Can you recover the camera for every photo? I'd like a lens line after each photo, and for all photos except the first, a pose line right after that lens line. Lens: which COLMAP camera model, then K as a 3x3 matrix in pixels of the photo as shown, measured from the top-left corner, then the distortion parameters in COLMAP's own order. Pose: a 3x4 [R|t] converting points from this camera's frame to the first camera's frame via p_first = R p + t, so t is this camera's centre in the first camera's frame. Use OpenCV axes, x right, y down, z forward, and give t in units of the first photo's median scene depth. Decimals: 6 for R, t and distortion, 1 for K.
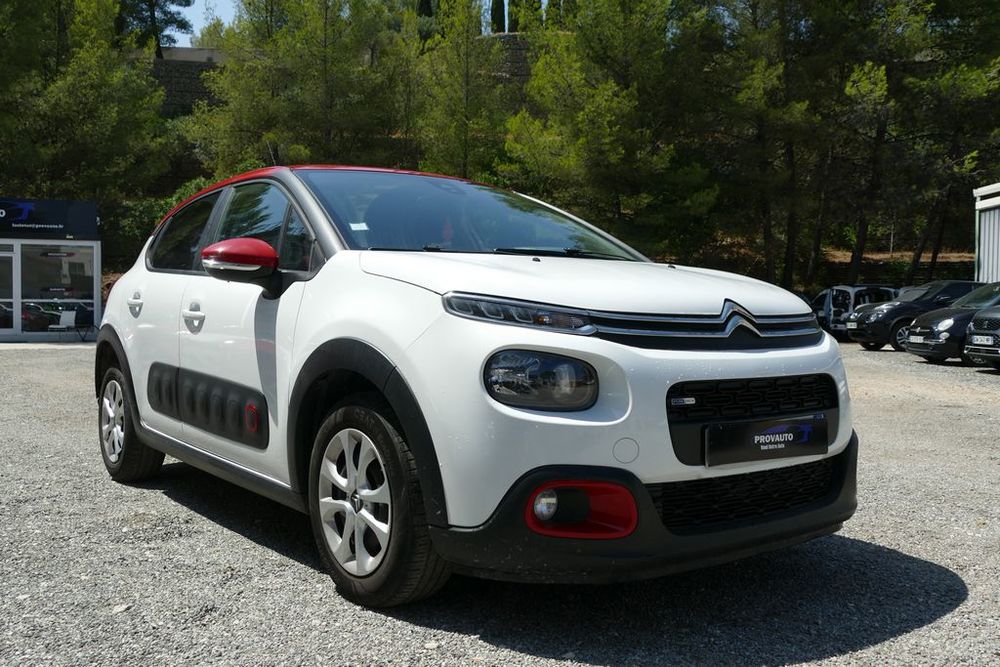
lens RADIAL K [[946.6, 0, 500.0], [0, 946.6, 333.5], [0, 0, 1]] dist [-0.014382, -0.009228]
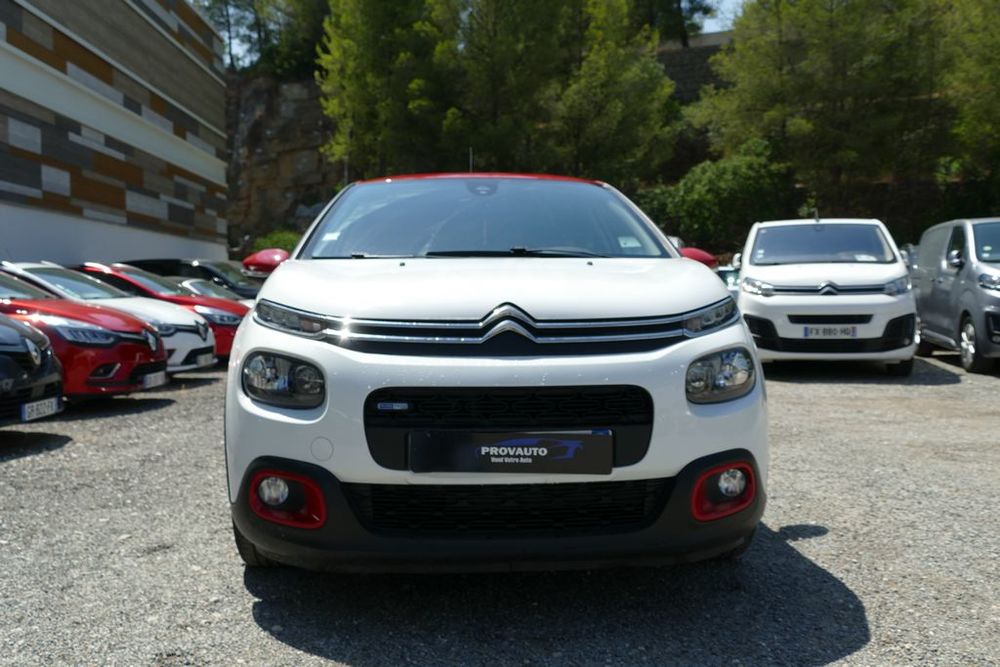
lens RADIAL K [[952.7, 0, 500.0], [0, 952.7, 333.5], [0, 0, 1]] dist [0.004961, 0.009021]
pose [[0.826451, 0.019065, -0.562685, 0.701684], [-0.006211, 0.999674, 0.024749, -0.026538], [0.562974, -0.016959, 0.826301, 0.176497]]
